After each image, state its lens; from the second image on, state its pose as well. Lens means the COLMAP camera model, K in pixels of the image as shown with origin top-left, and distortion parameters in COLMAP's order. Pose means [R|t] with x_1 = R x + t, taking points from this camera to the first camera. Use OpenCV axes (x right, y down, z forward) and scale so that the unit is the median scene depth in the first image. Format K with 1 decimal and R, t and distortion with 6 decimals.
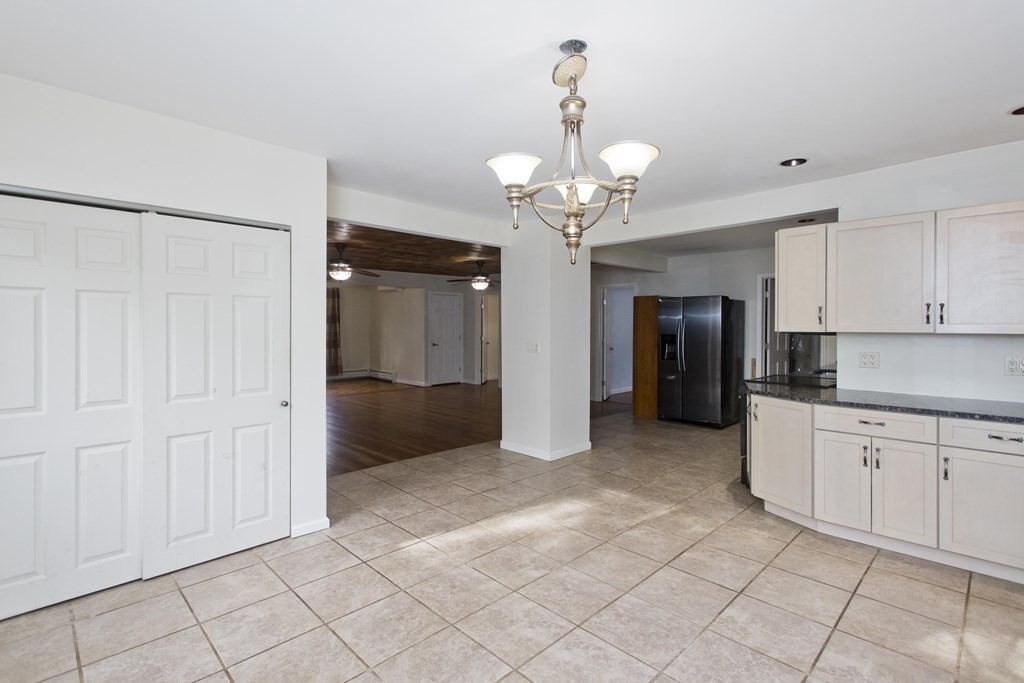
lens RADIAL K [[495.8, 0, 513.7], [0, 495.8, 328.0], [0, 0, 1]] dist [0.000477, 0.000946]
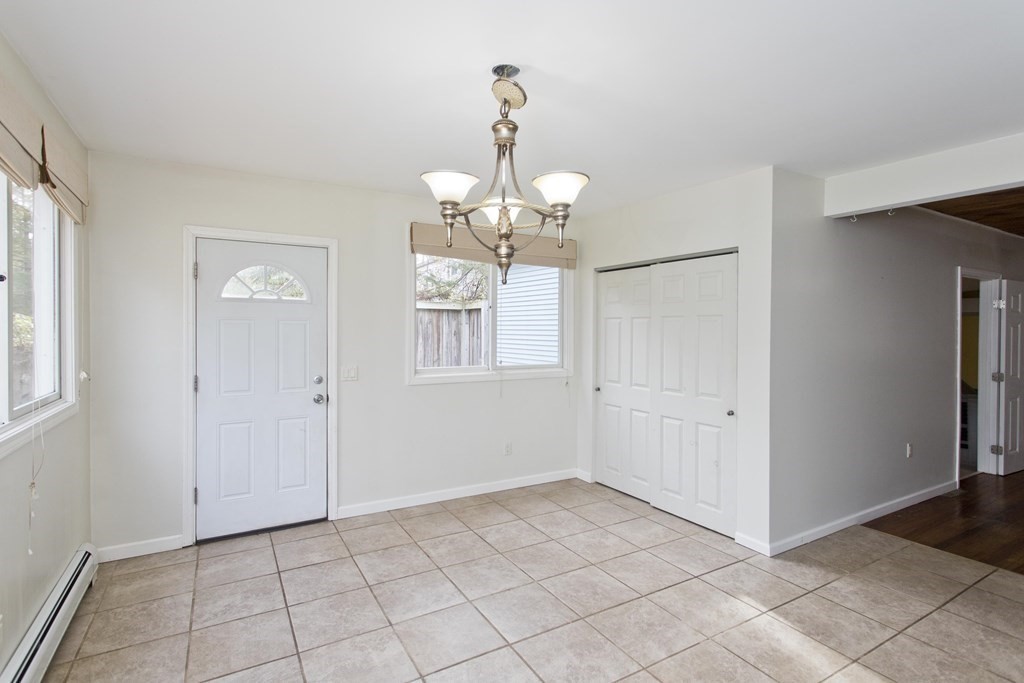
lens RADIAL K [[481.8, 0, 507.4], [0, 481.8, 332.3], [0, 0, 1]] dist [-0.001512, 0.000117]
pose [[-0.249990, 0.003120, -0.968243, 0.675732], [-0.012758, 0.999897, 0.006516, -0.023838], [0.968164, 0.013981, -0.249925, 0.791202]]
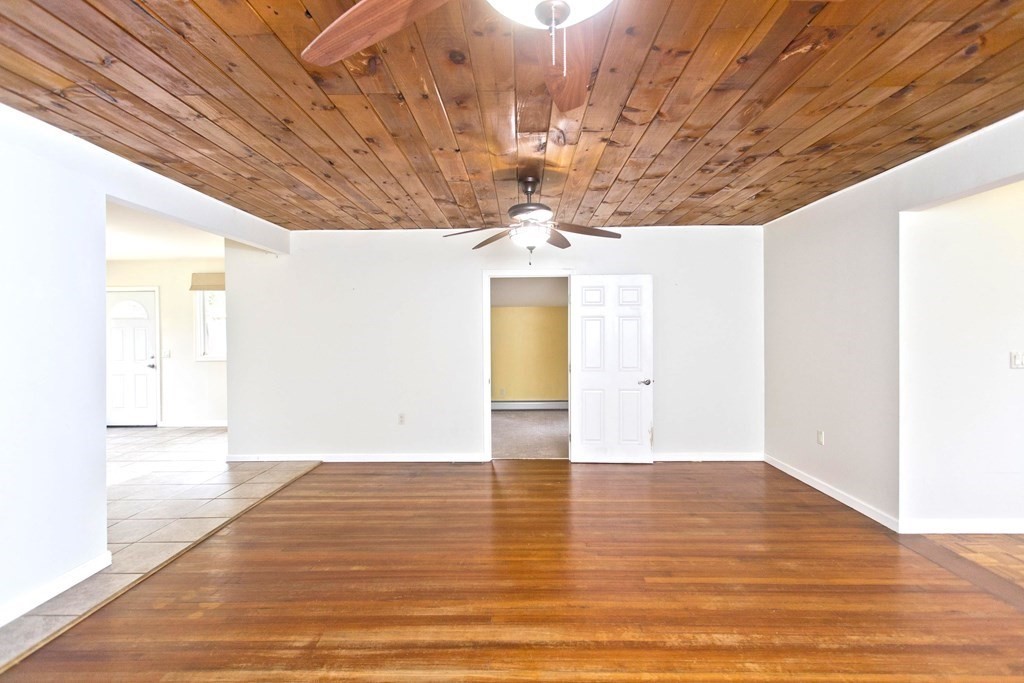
lens RADIAL K [[484.2, 0, 512.8], [0, 484.2, 334.0], [0, 0, 1]] dist [-0.001387, 0.000750]
pose [[-0.722922, 0.008934, -0.690871, 0.038170], [0.003156, 0.999949, 0.009629, -0.023745], [0.690922, 0.004781, -0.722914, 2.958459]]
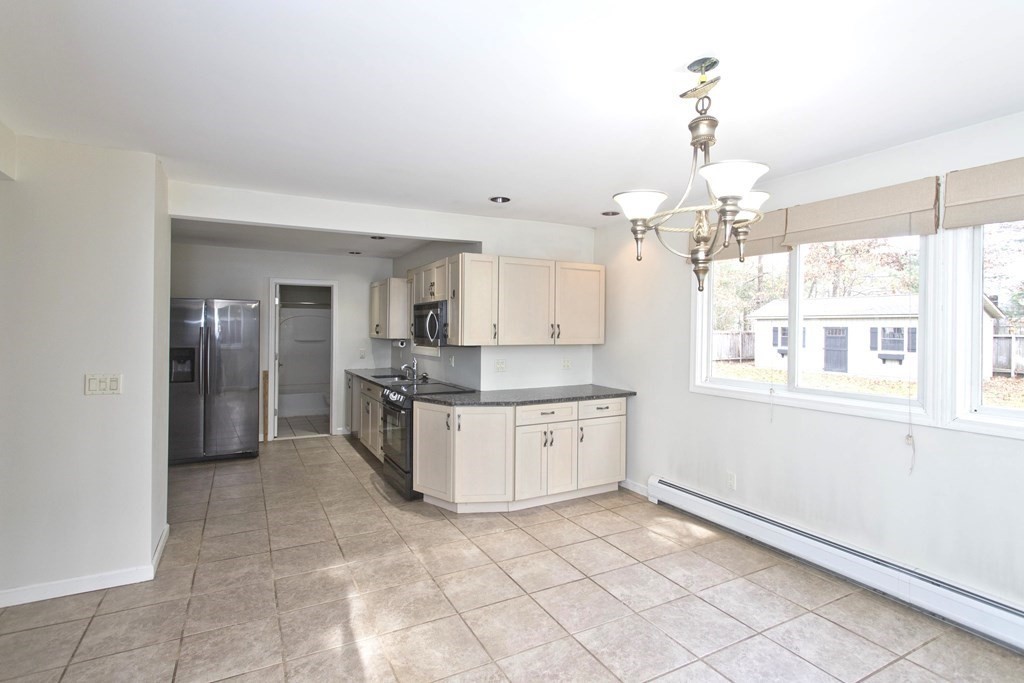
lens RADIAL K [[498.6, 0, 509.5], [0, 498.6, 327.1], [0, 0, 1]] dist [0.001411, 0.000576]
pose [[0.282009, 0.002236, 0.959409, -0.571444], [-0.001348, 0.999997, -0.001934, -0.036805], [-0.959411, -0.000748, 0.282011, 0.682971]]
